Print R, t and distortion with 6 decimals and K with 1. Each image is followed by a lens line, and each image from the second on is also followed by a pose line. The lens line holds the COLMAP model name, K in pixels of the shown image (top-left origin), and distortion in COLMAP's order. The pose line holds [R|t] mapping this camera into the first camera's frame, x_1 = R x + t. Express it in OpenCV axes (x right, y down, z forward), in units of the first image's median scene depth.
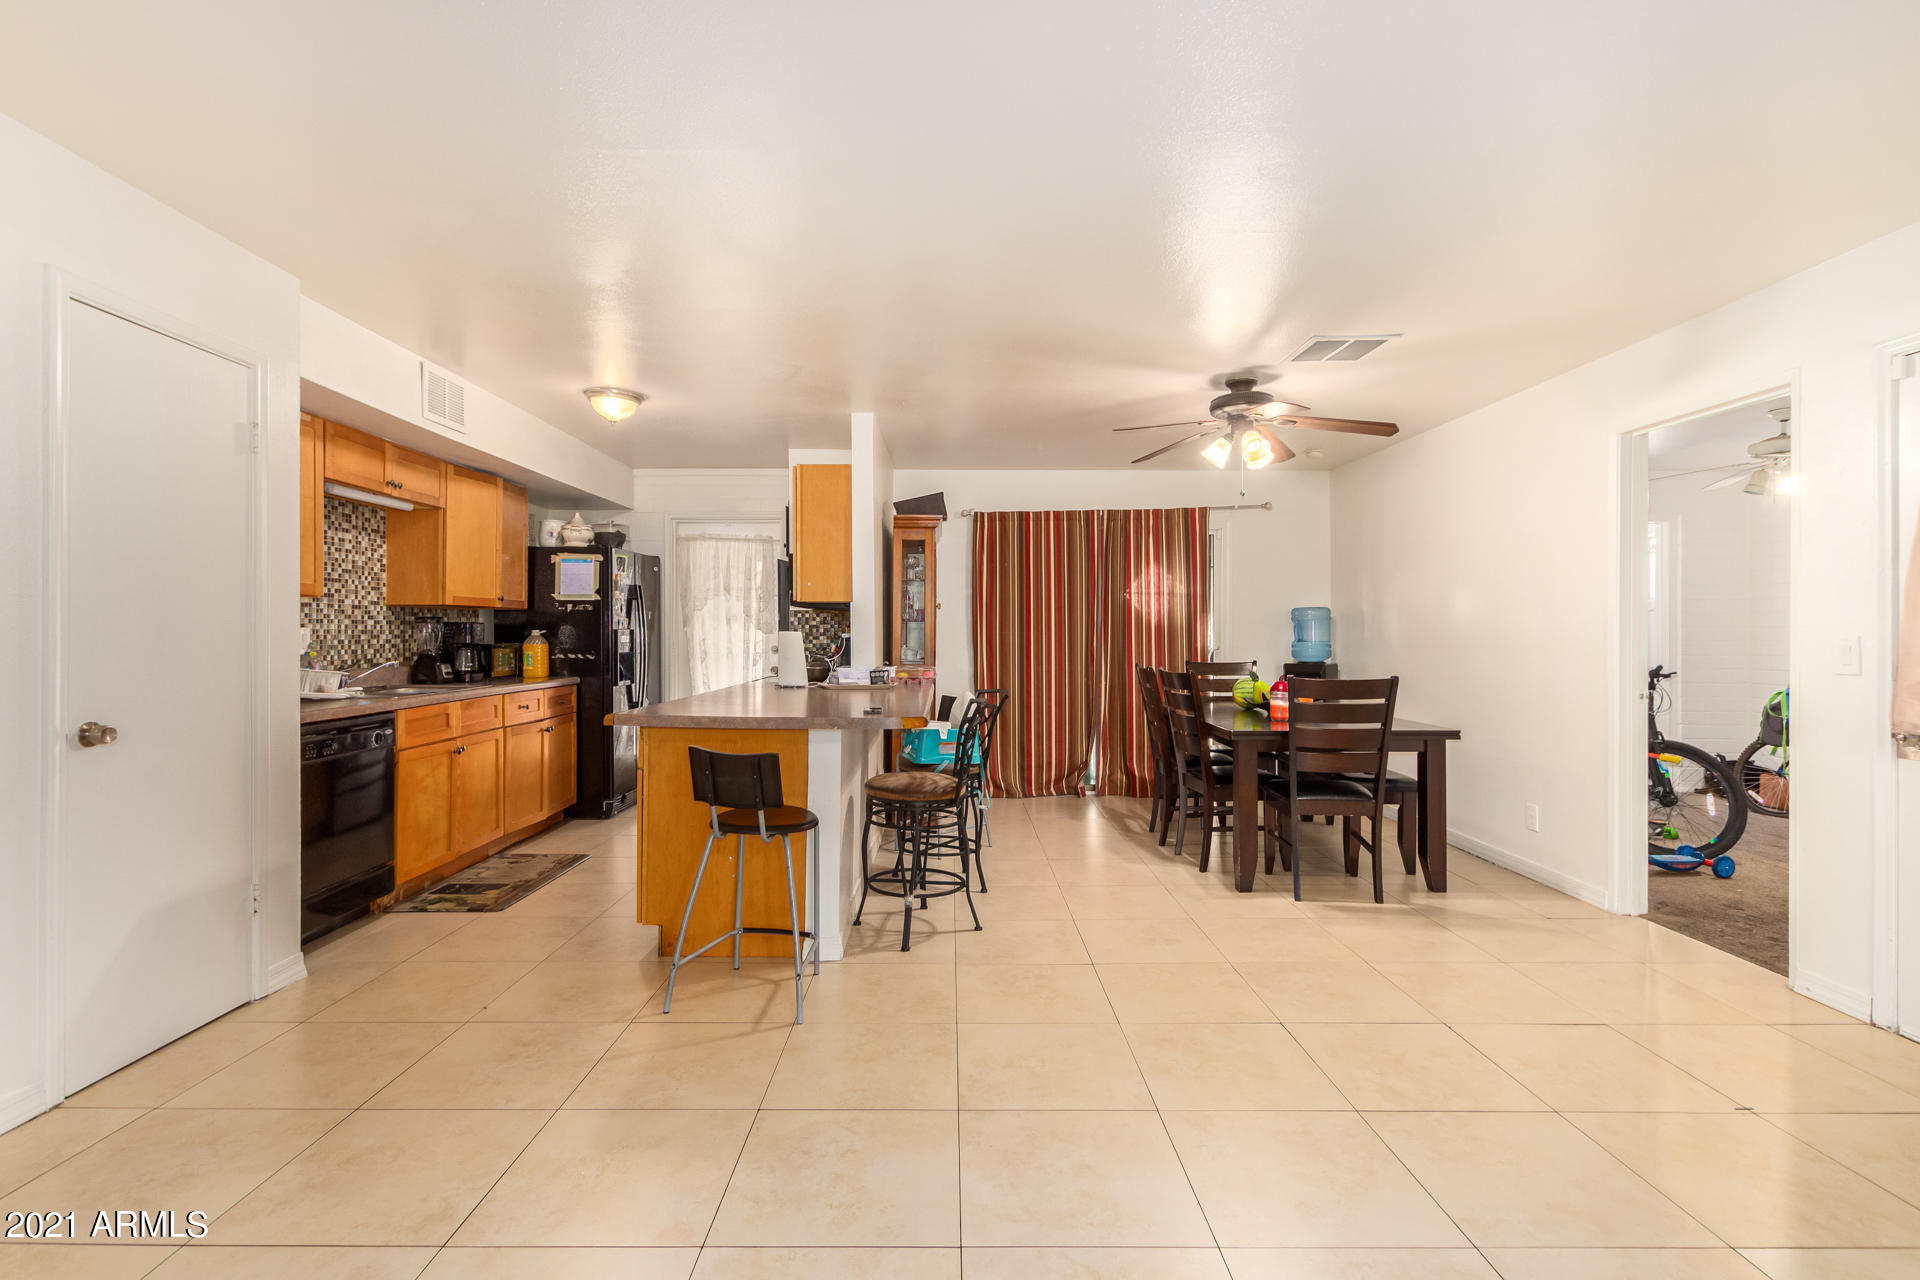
lens RADIAL K [[882.7, 0, 955.9], [0, 882.7, 642.9], [0, 0, 1]] dist [0.005174, -0.001510]
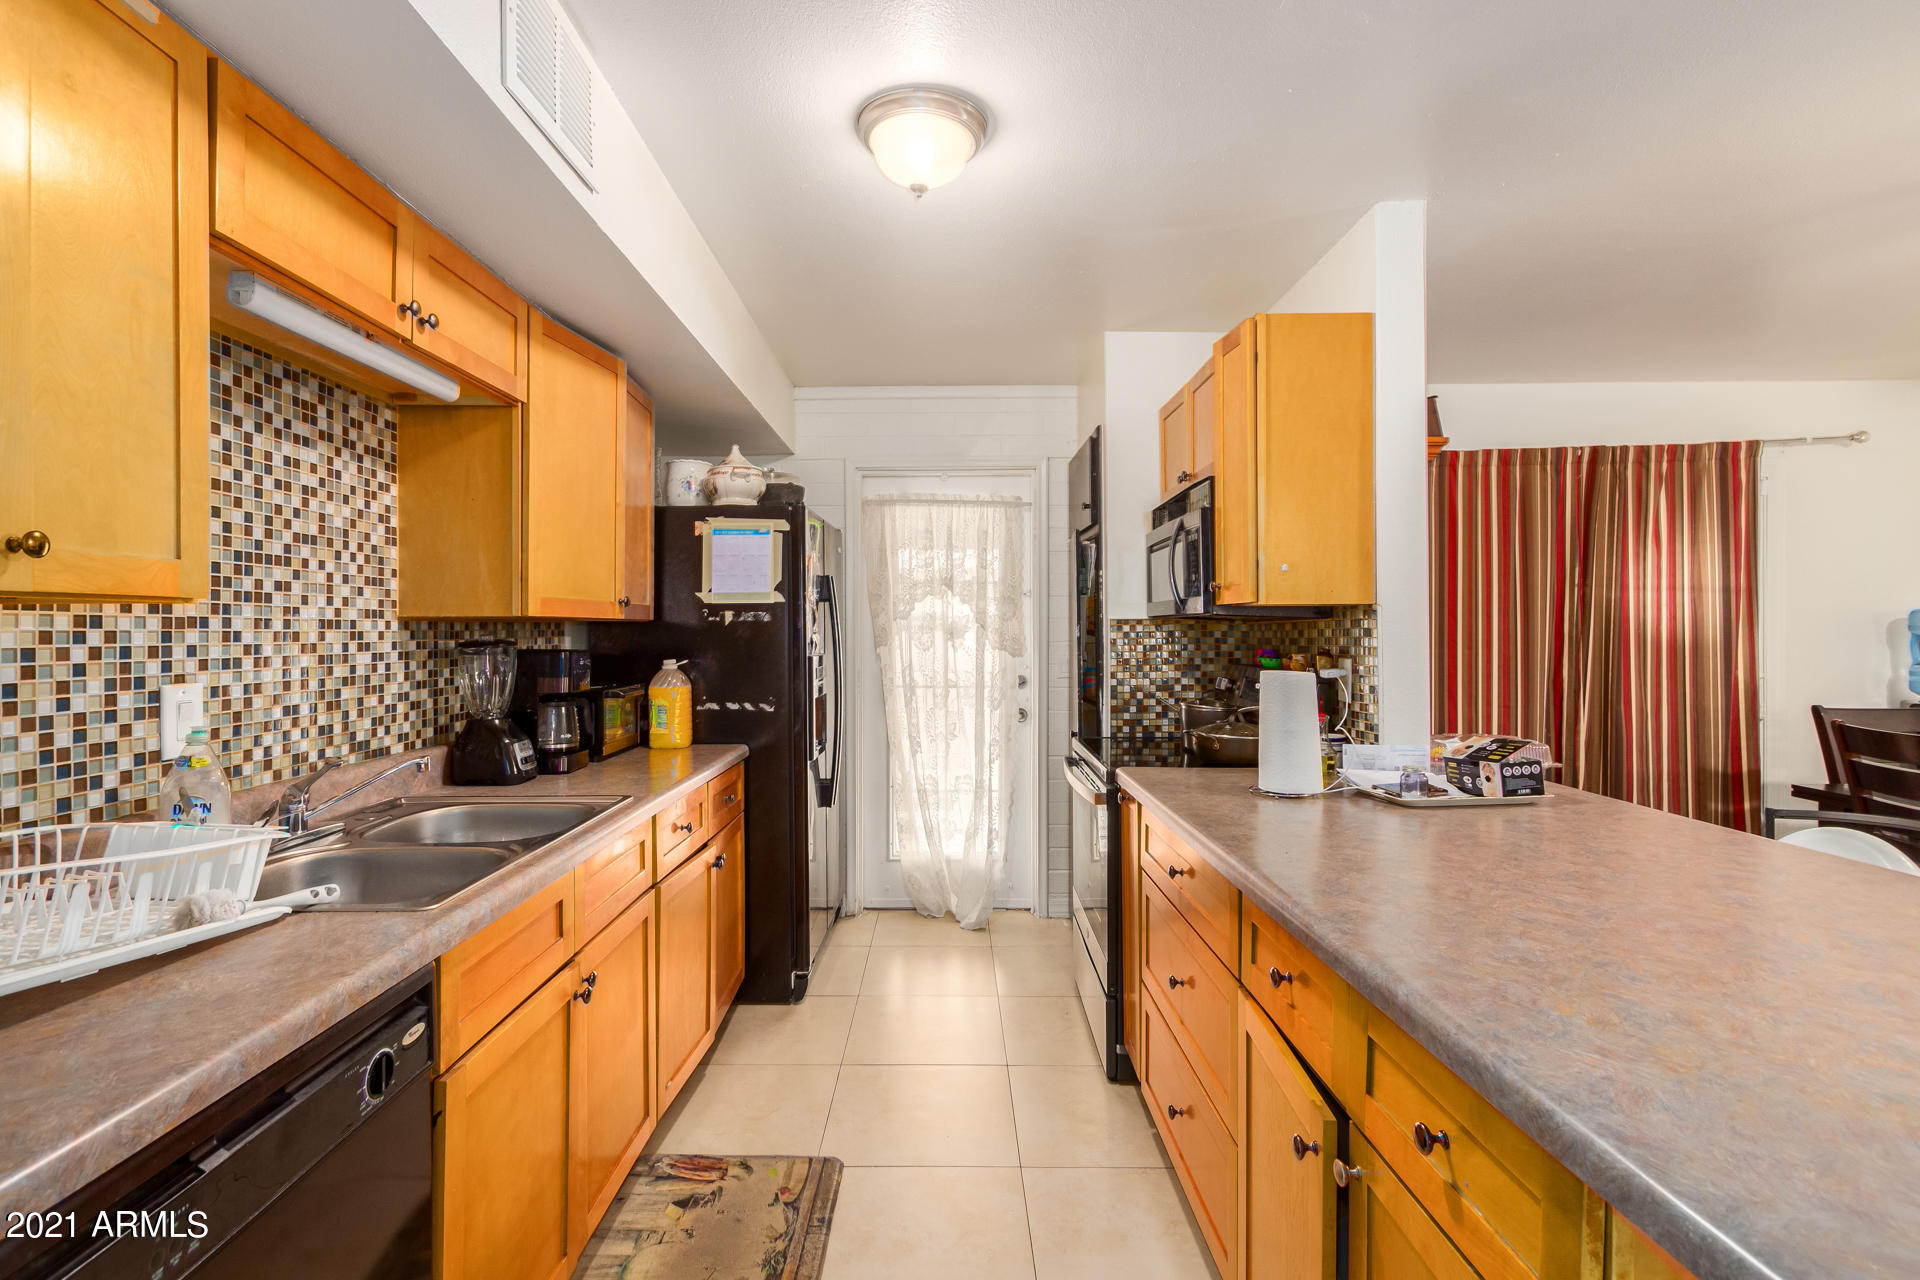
lens RADIAL K [[882.7, 0, 945.2], [0, 882.7, 639.7], [0, 0, 1]] dist [0.005174, -0.001510]
pose [[0.999916, -0.005850, -0.011567, -0.346564], [0.005818, 0.999979, -0.002770, -0.027904], [0.011583, 0.002703, 0.999929, 0.531385]]
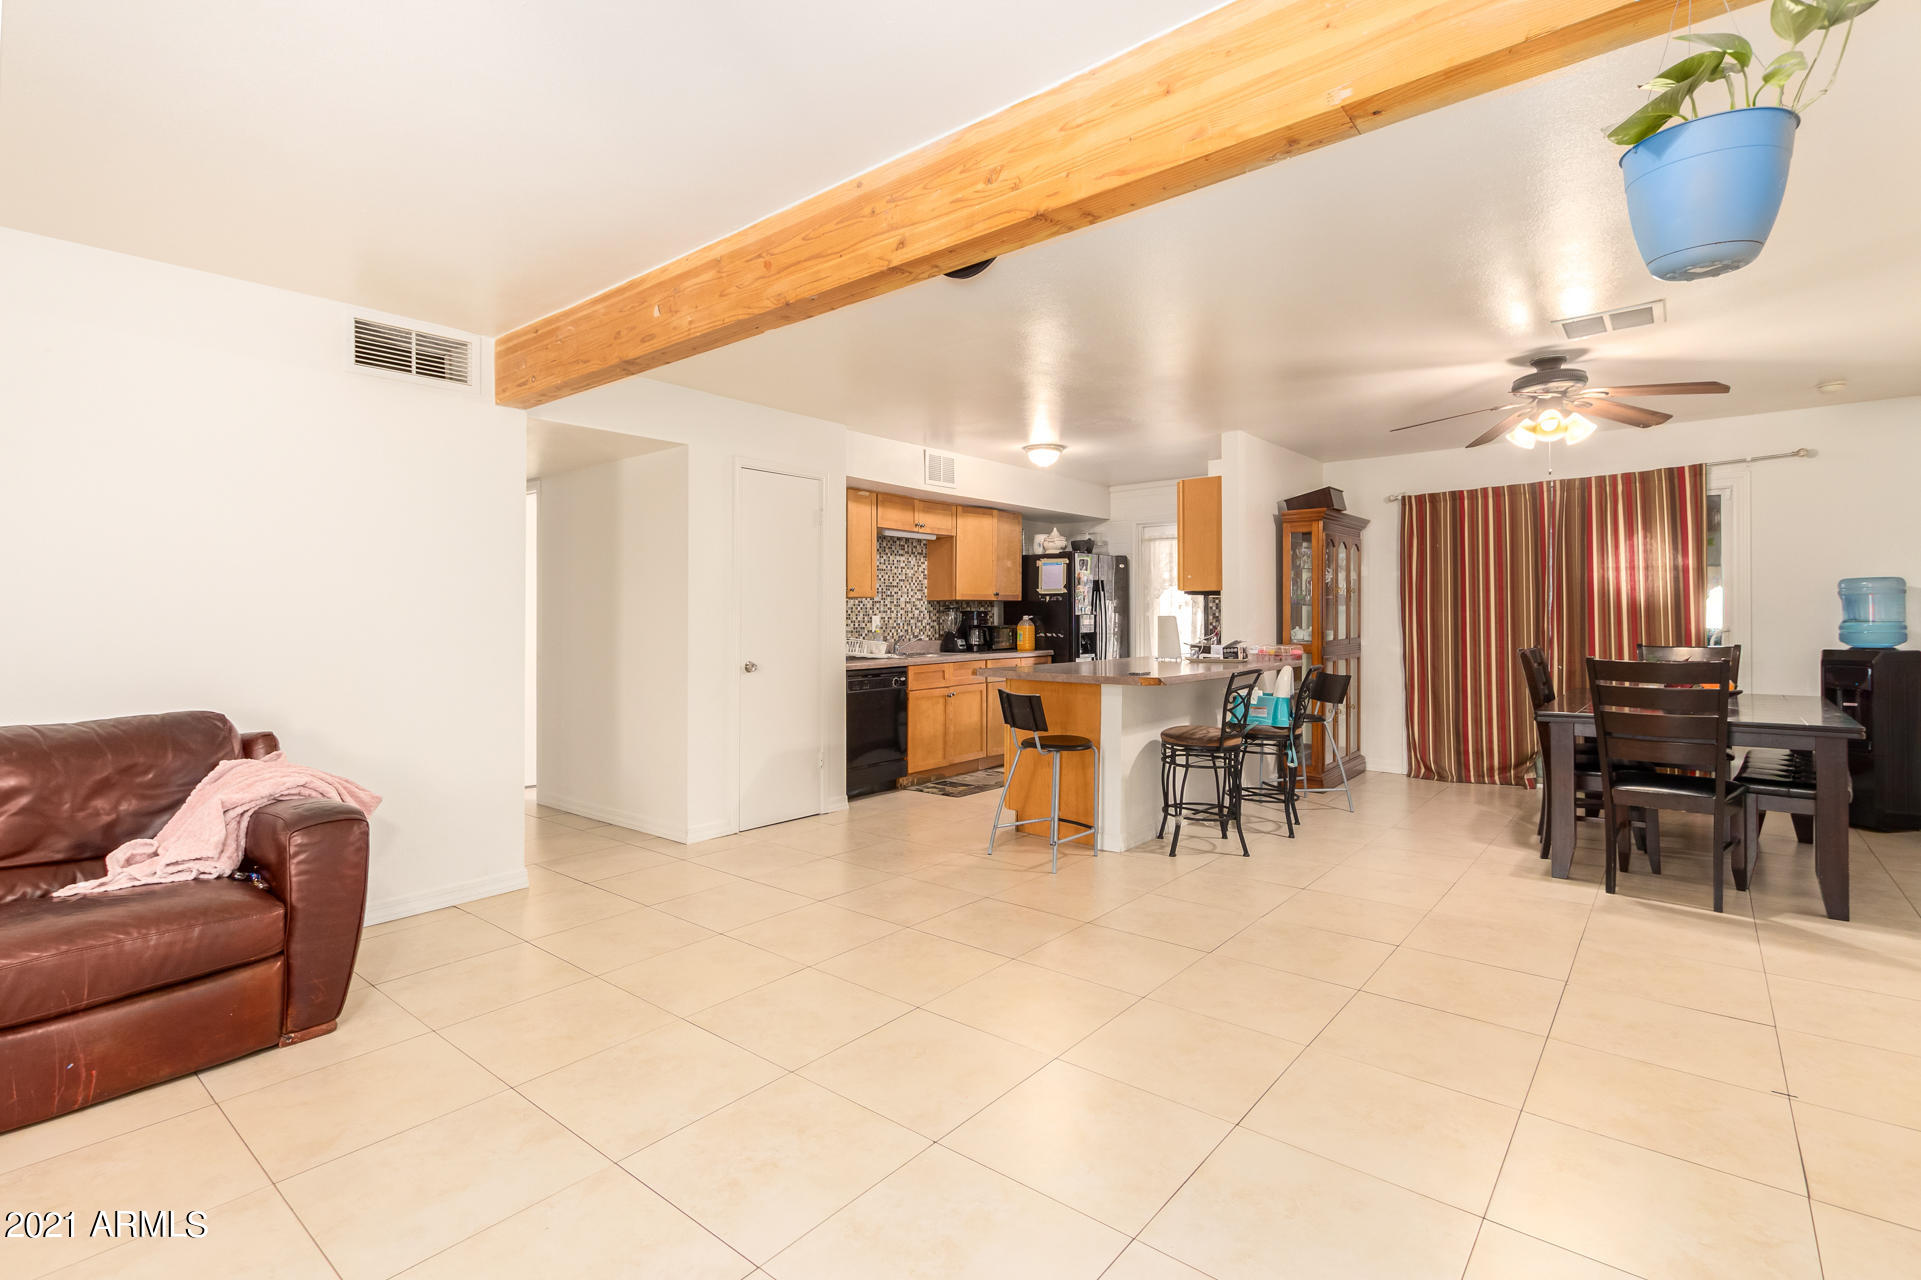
lens RADIAL K [[883.2, 0, 948.8], [0, 883.2, 622.0], [0, 0, 1]] dist [0.005174, -0.001510]
pose [[0.765572, -0.003994, -0.643338, 0.370901], [0.000731, 0.999985, -0.005339, 0.002782], [0.643350, 0.003617, 0.765564, -0.157369]]
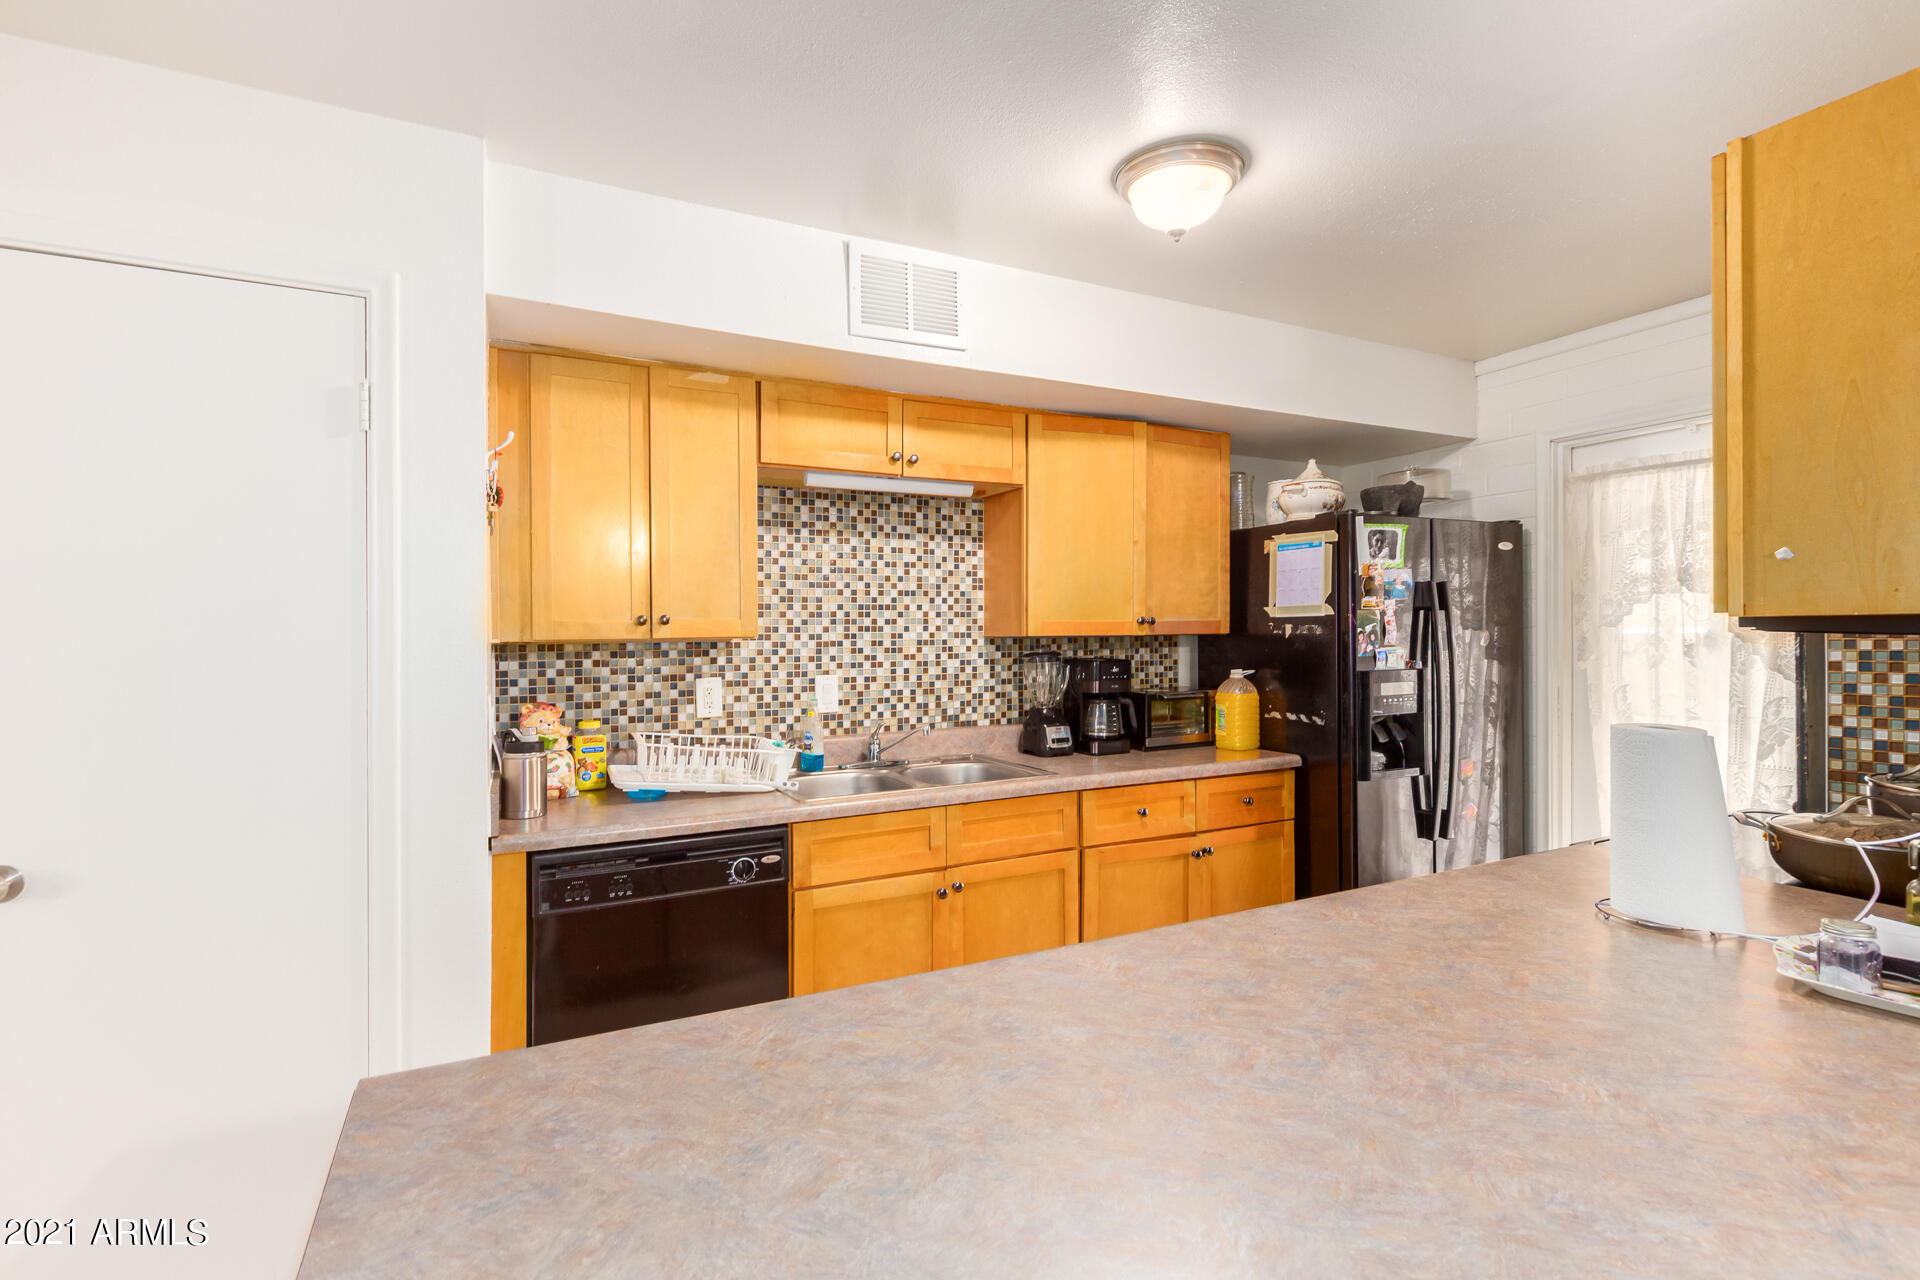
lens RADIAL K [[882.7, 0, 942.1], [0, 882.7, 641.7], [0, 0, 1]] dist [0.005174, -0.001510]
pose [[0.436866, 0.002023, -0.899524, -0.031571], [-0.000955, 0.999998, 0.001785, -0.039316], [0.899526, 0.000079, 0.436867, 0.646471]]
